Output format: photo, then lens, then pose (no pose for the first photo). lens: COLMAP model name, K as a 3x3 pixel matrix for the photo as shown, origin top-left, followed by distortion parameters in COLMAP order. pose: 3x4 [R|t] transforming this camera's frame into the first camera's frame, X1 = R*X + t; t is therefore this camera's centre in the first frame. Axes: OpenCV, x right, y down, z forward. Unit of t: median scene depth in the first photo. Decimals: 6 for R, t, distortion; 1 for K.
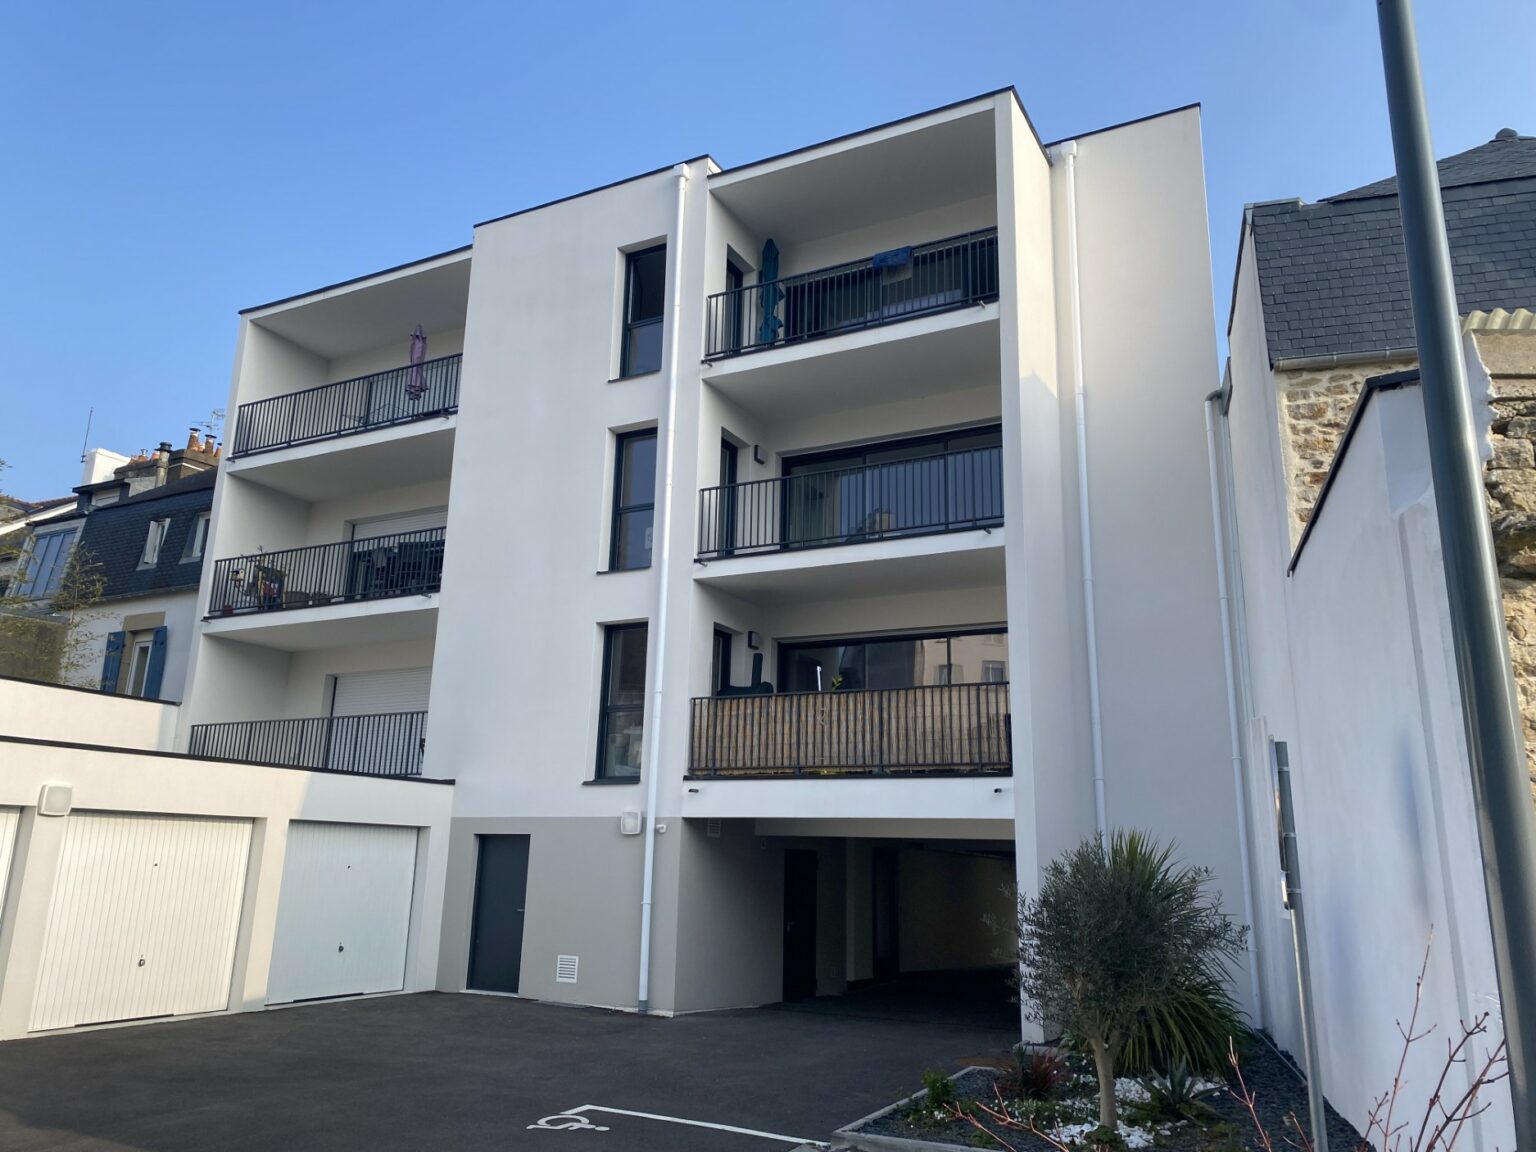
lens RADIAL K [[1171.1, 0, 774.2], [0, 1171.1, 553.1], [0, 0, 1]] dist [0.045511, -0.052390]
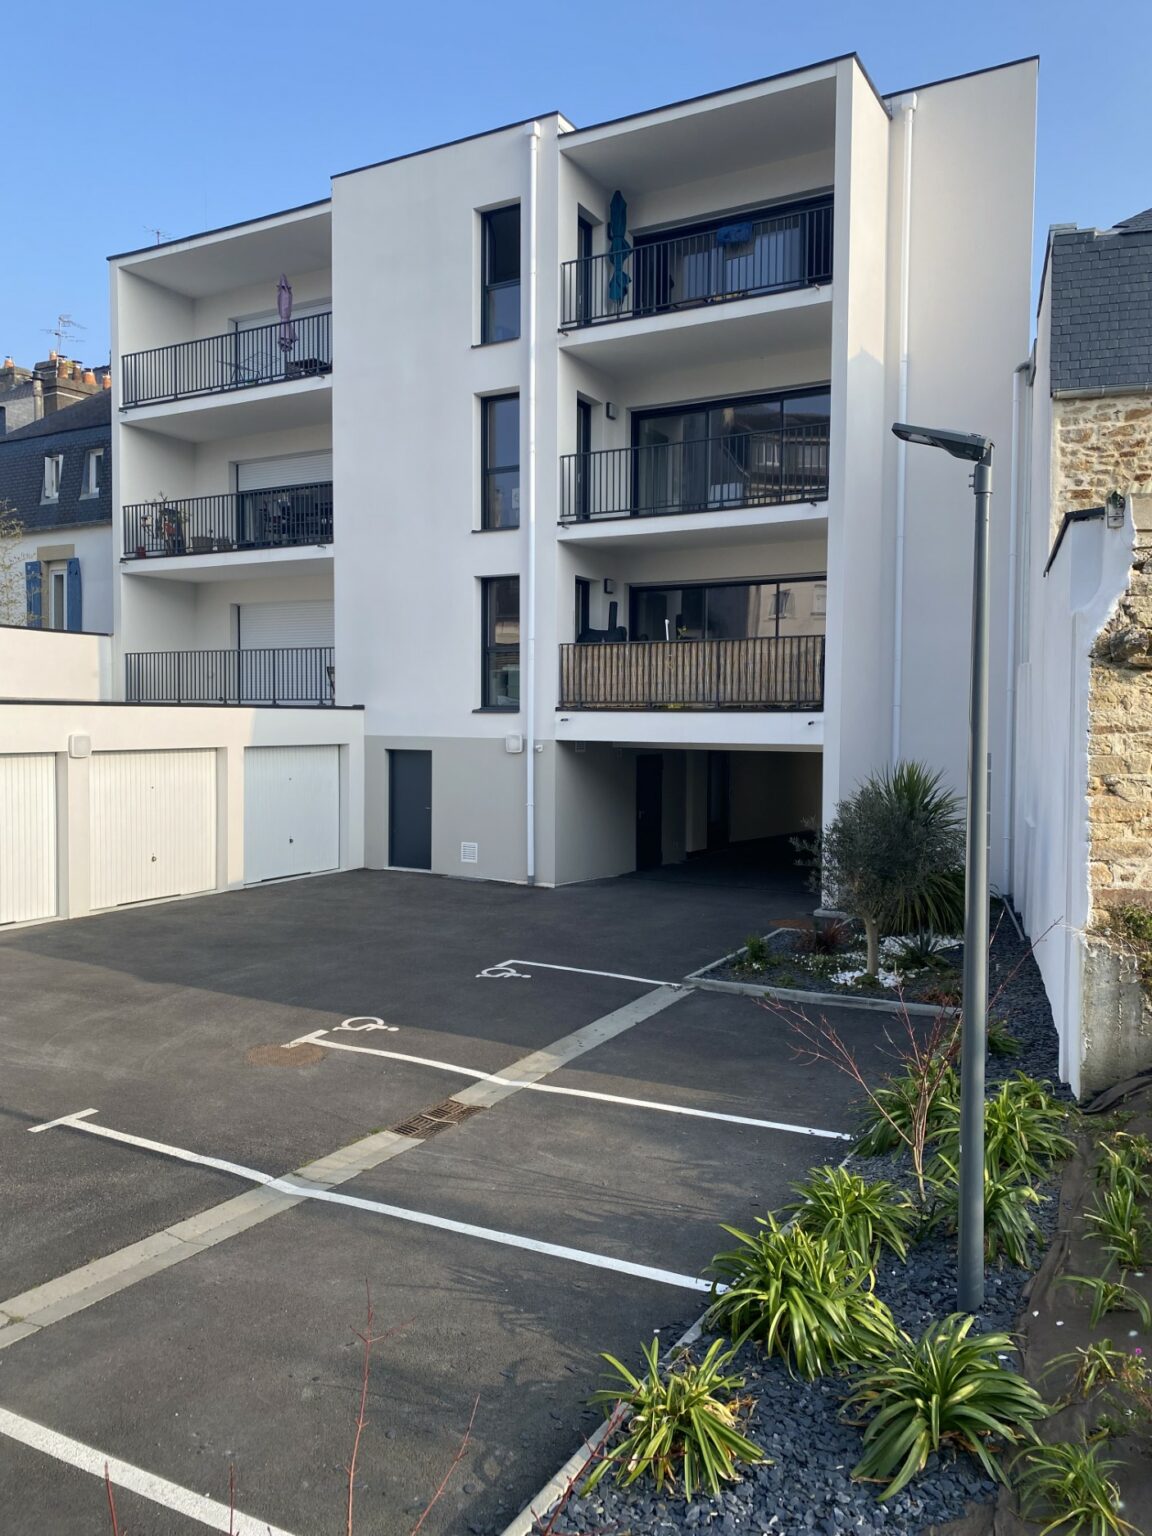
lens RADIAL K [[1171.1, 0, 581.9], [0, 1171.1, 765.0], [0, 0, 1]] dist [0.045511, -0.052390]
pose [[0.999612, -0.014356, -0.023865, -0.020505], [0.020797, 0.954722, 0.296772, -0.108100], [0.018524, -0.297153, 0.954650, -0.173643]]
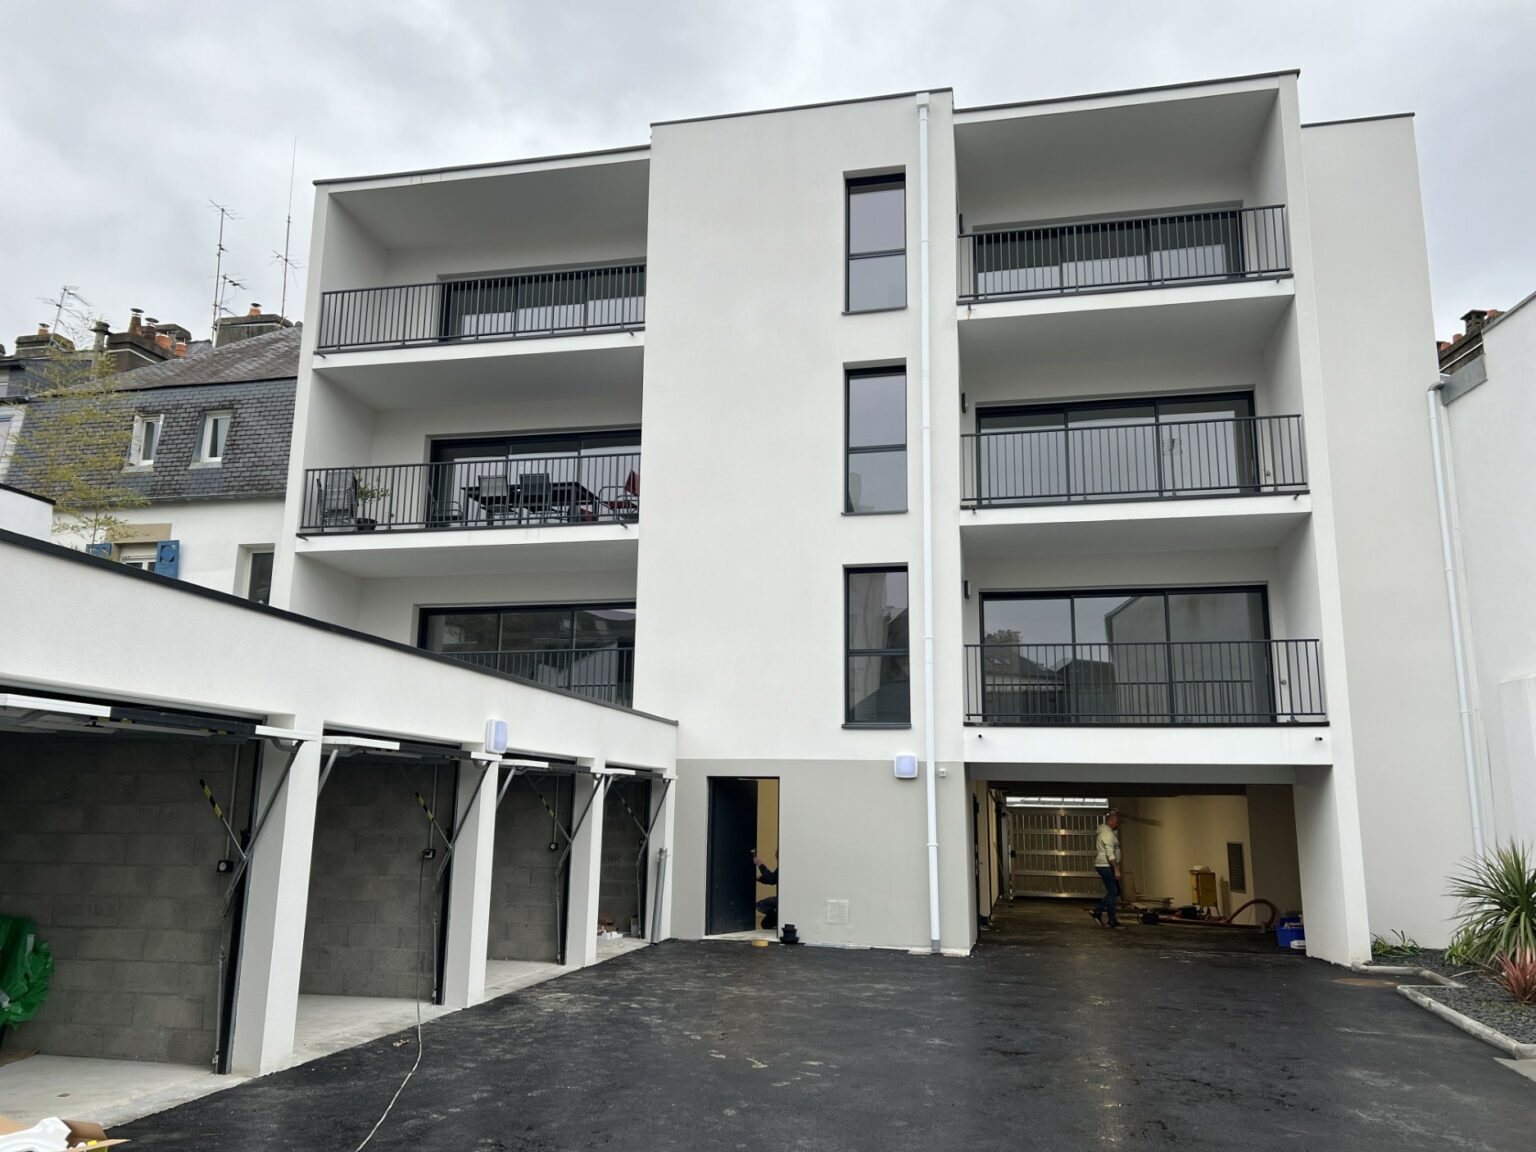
lens RADIAL K [[1160.8, 0, 770.1], [0, 1160.8, 581.7], [0, 0, 1]] dist [0.026477, -0.012282]
pose [[0.962219, 0.044646, 0.268590, -0.484610], [-0.062666, 0.996295, 0.058892, 0.021788], [-0.264965, -0.073499, 0.961453, 0.093676]]
